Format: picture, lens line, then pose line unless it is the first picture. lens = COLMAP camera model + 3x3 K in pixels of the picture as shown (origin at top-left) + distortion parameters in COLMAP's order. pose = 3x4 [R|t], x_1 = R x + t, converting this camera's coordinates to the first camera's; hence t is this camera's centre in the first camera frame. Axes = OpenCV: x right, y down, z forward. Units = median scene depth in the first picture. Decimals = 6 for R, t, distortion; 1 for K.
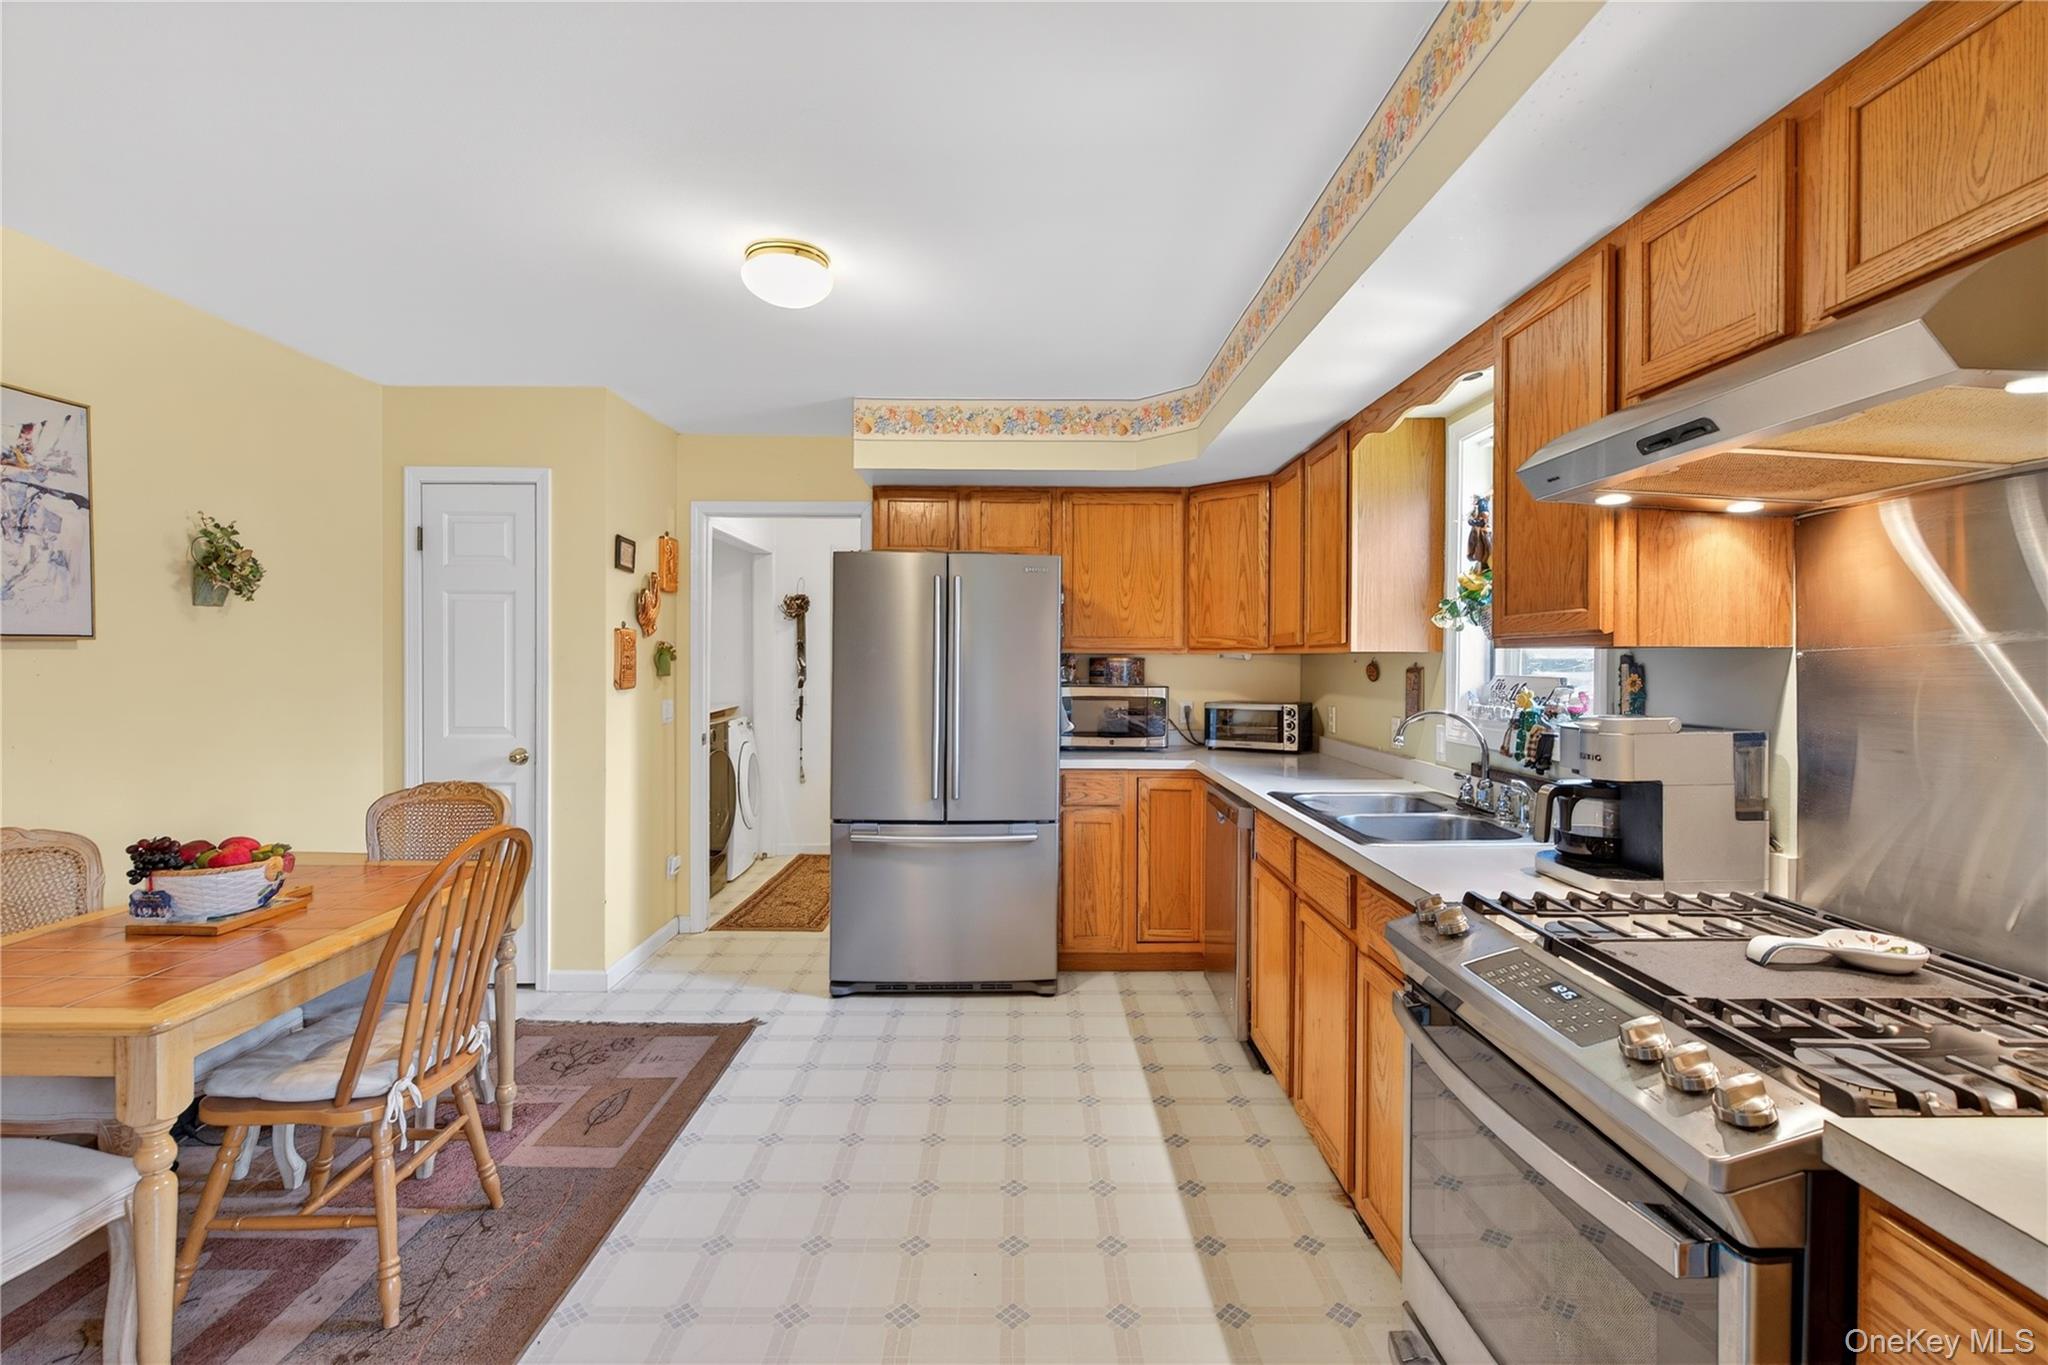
lens RADIAL K [[927.9, 0, 1022.2], [0, 927.9, 662.4], [0, 0, 1]] dist [0.000996, -0.000985]
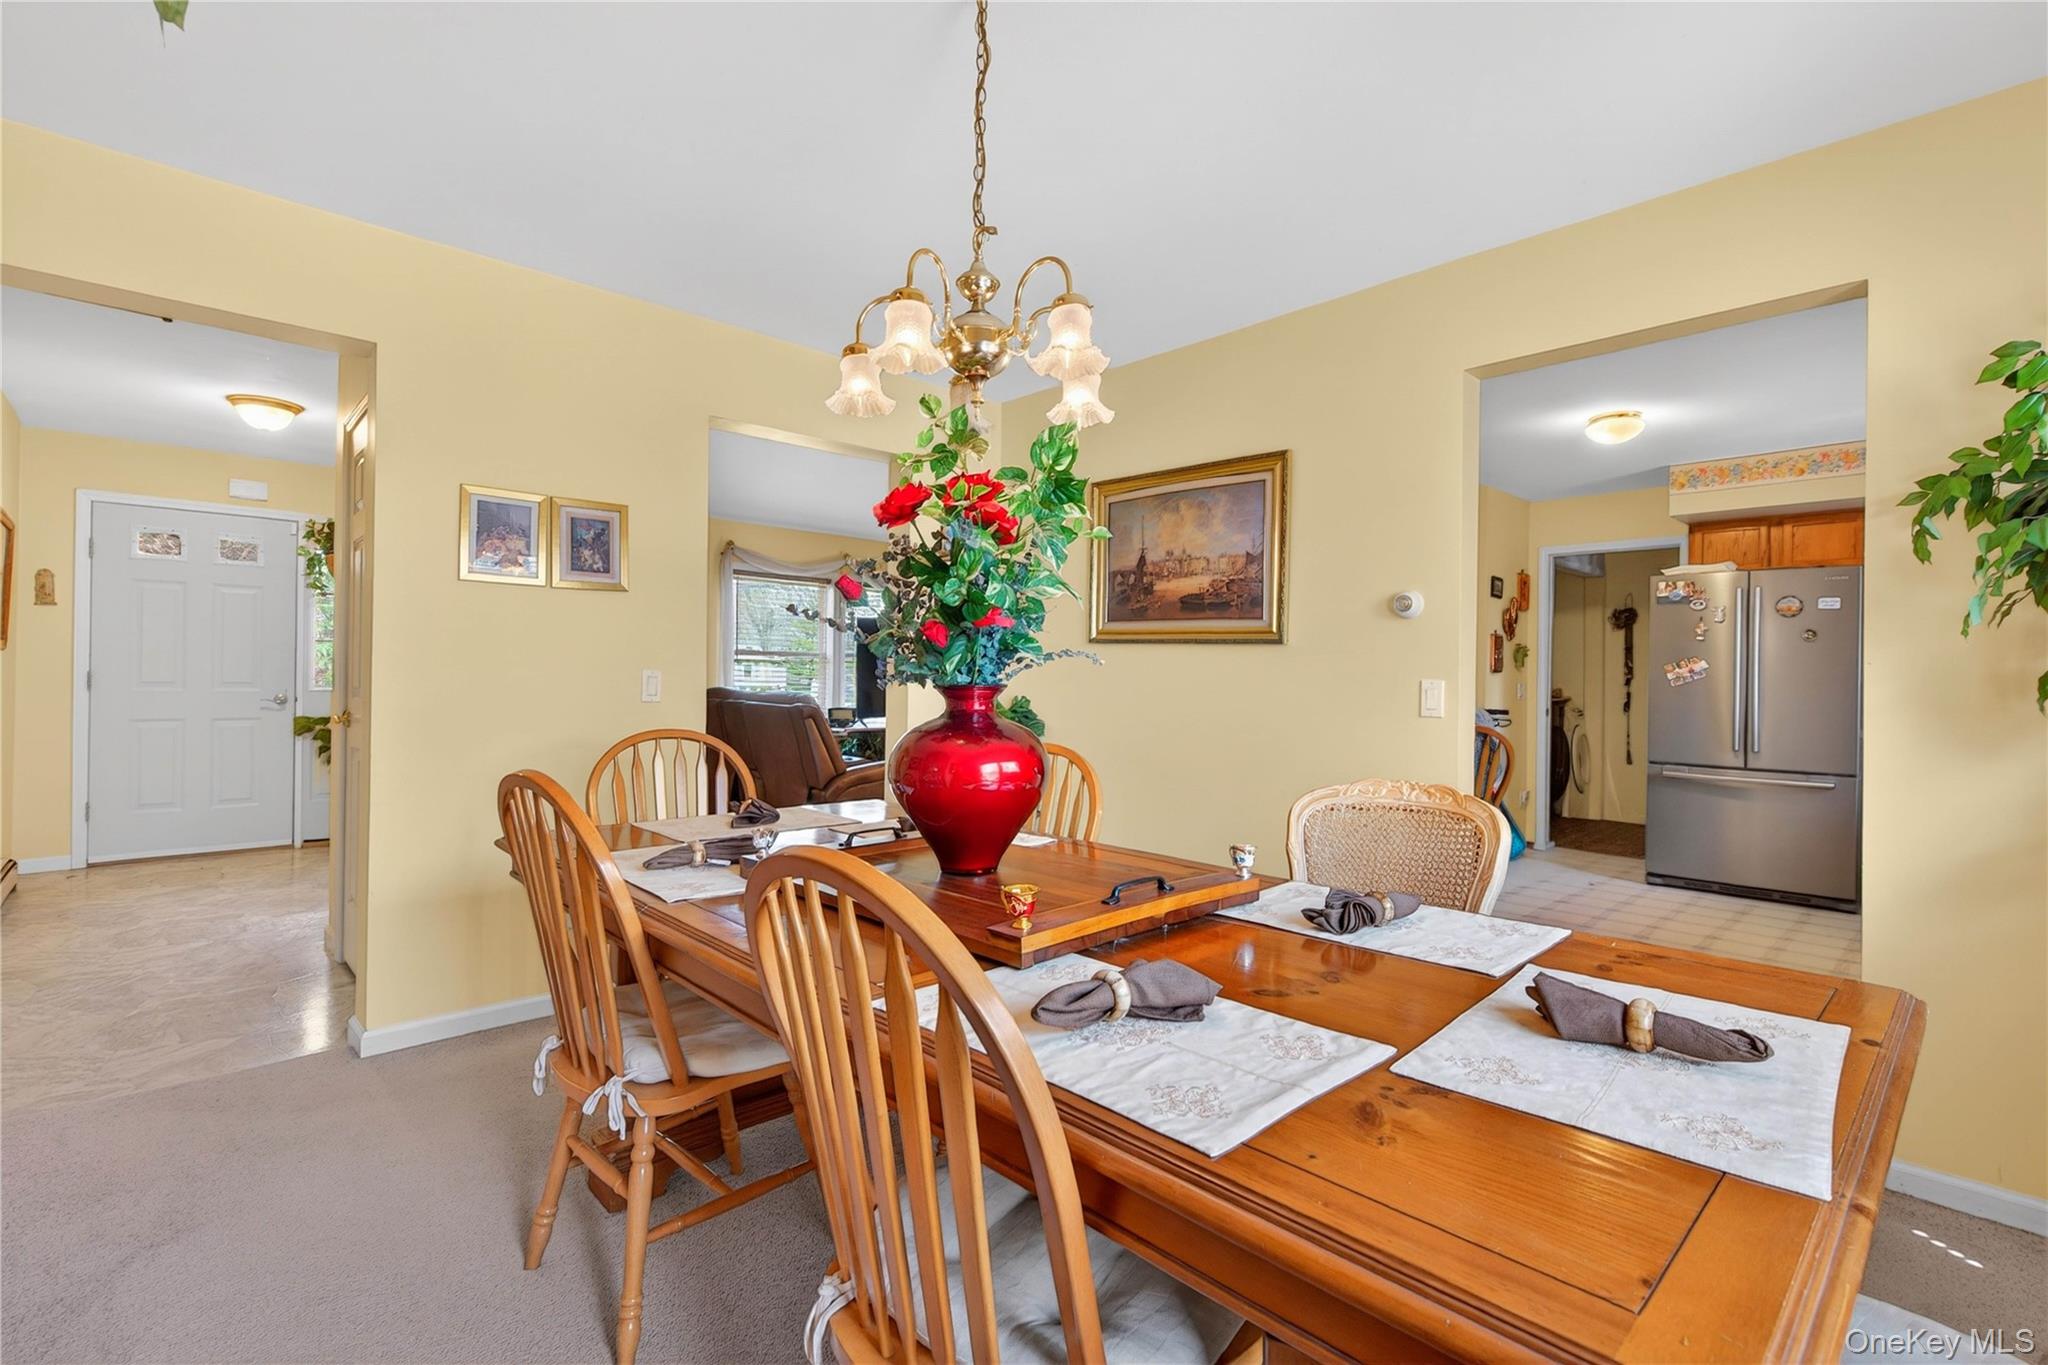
lens RADIAL K [[927.9, 0, 1044.0], [0, 927.9, 677.1], [0, 0, 1]] dist [0.000996, -0.000985]
pose [[0.696582, 0.003905, -0.717467, 0.165625], [-0.008022, 0.999965, -0.002346, 0.045655], [0.717433, 0.007390, 0.696589, -0.649248]]
